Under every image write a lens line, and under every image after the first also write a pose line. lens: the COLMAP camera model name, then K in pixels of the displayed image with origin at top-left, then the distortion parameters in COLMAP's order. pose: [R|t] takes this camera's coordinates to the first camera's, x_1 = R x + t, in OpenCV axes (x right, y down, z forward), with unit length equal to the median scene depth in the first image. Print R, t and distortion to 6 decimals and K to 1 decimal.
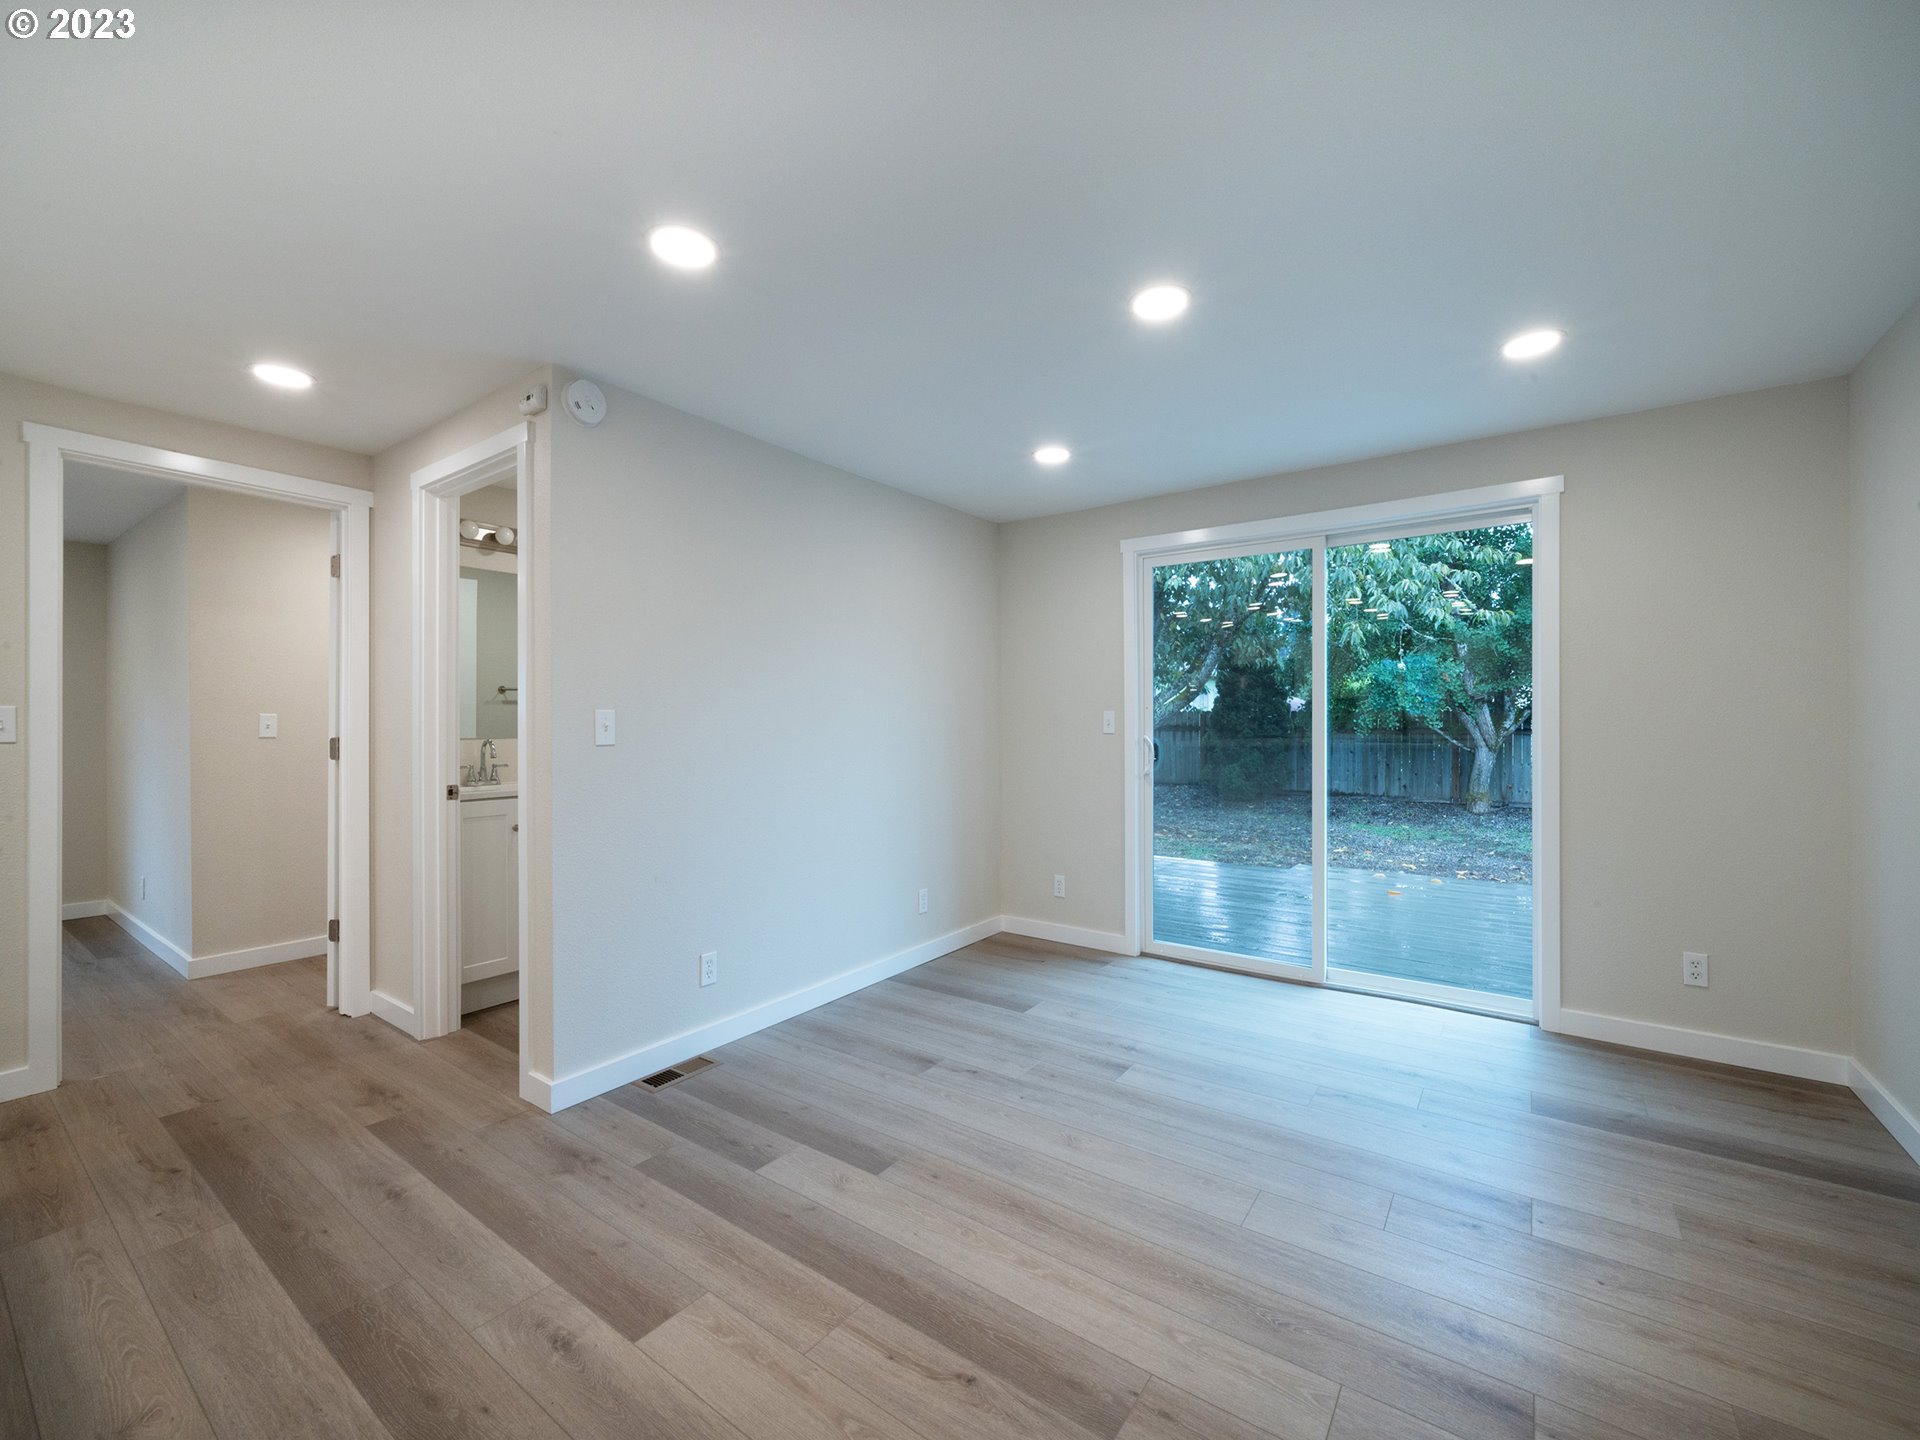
lens RADIAL K [[786.0, 0, 1005.5], [0, 786.0, 723.7], [0, 0, 1]] dist [-0.004383, 0.000926]
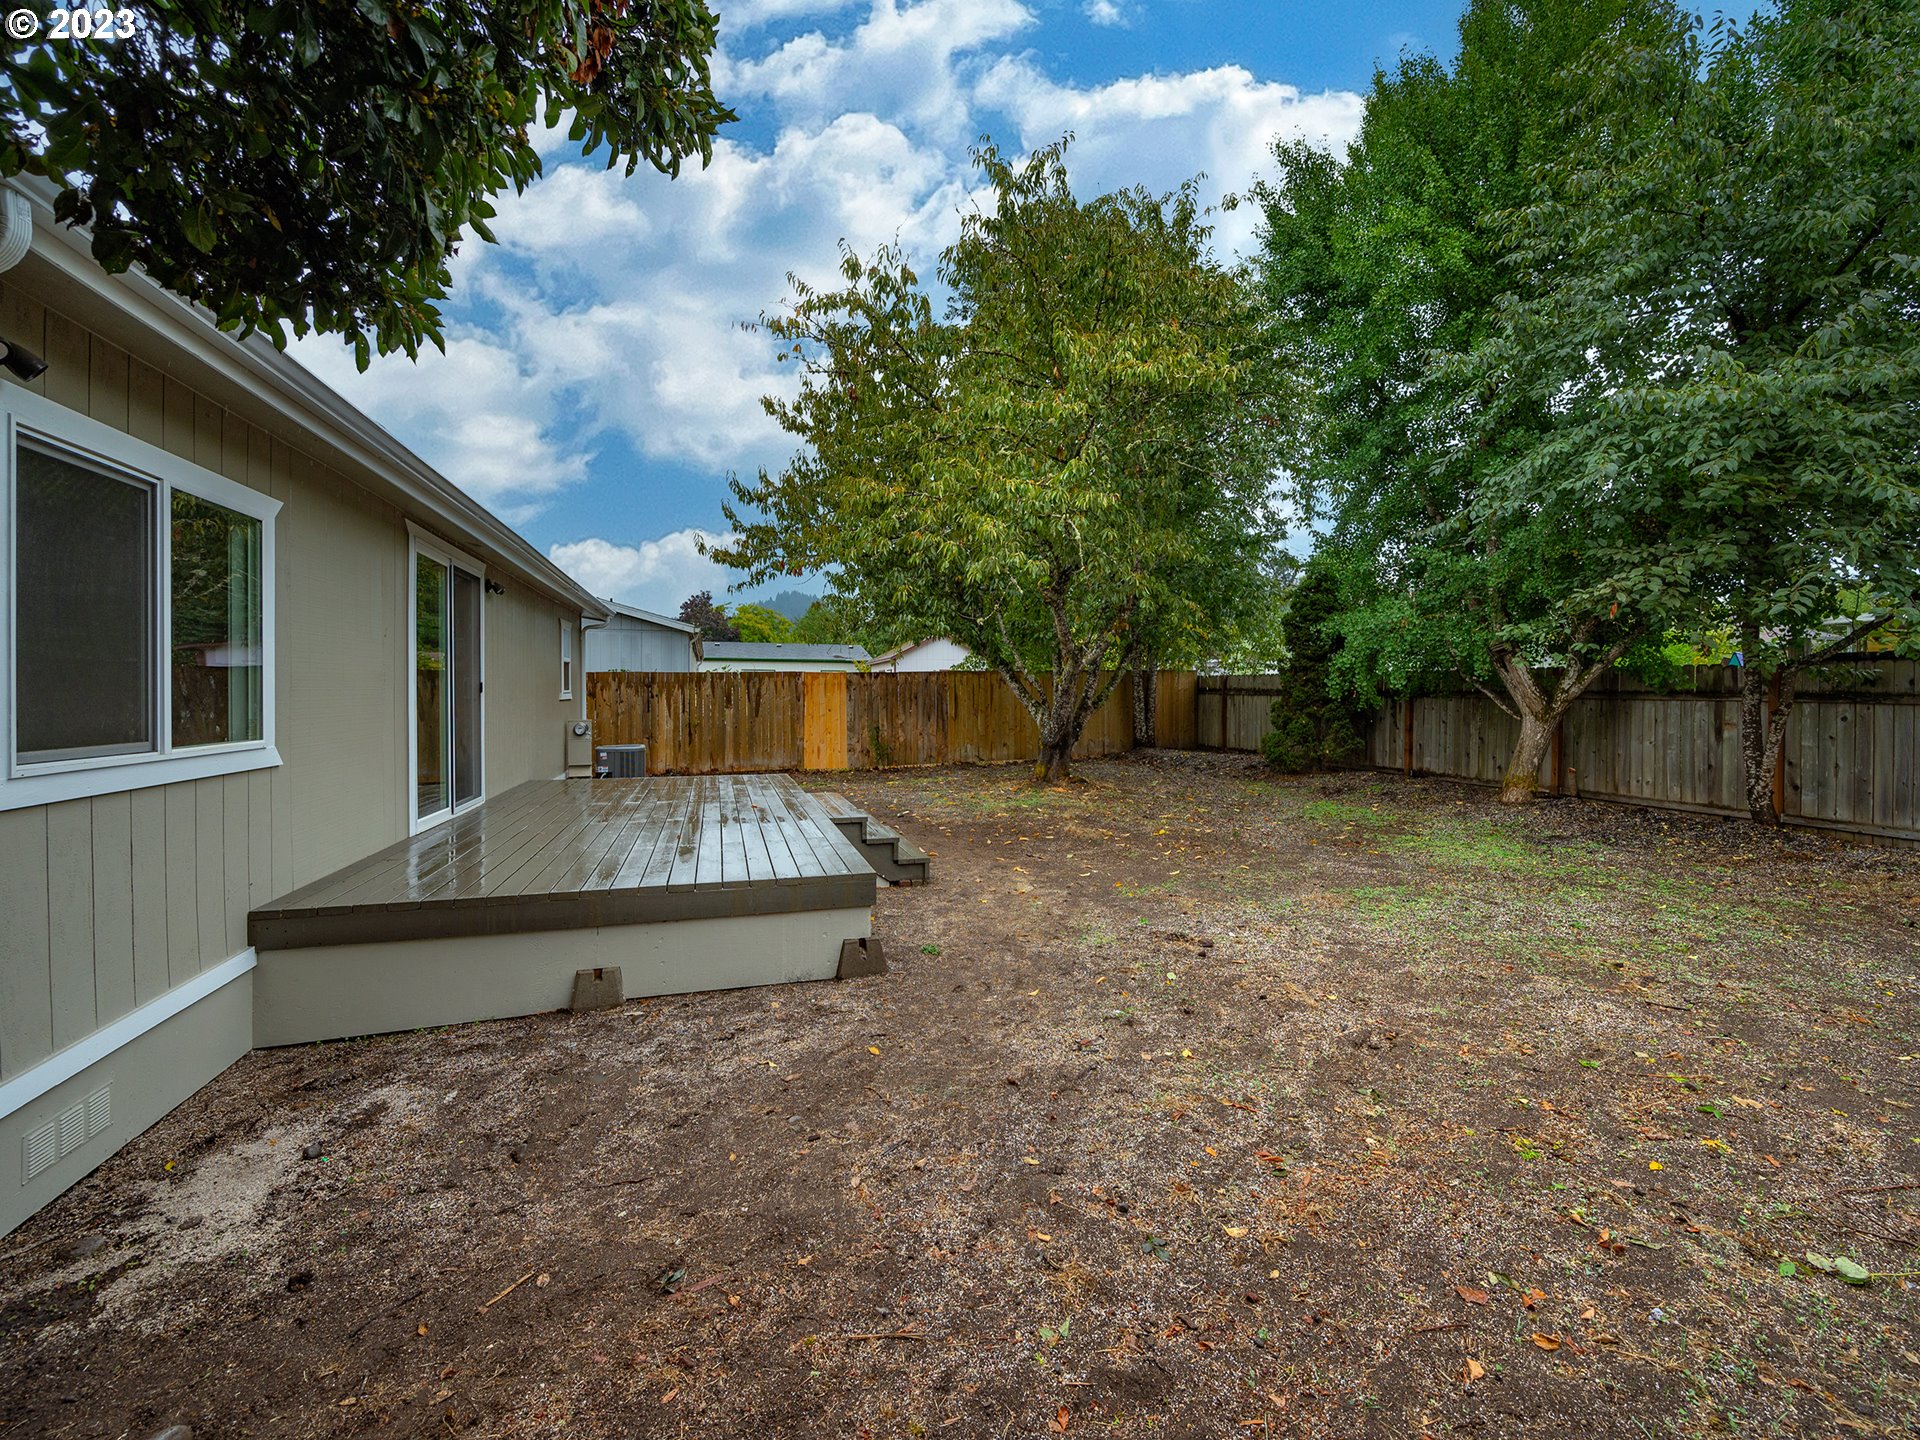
lens RADIAL K [[786.0, 0, 966.9], [0, 786.0, 696.1], [0, 0, 1]] dist [-0.004383, 0.000926]
pose [[0.789259, 0.003607, -0.614050, 2.839912], [-0.005301, 0.999986, -0.000940, 0.066876], [0.614037, 0.003997, 0.789267, 0.371854]]
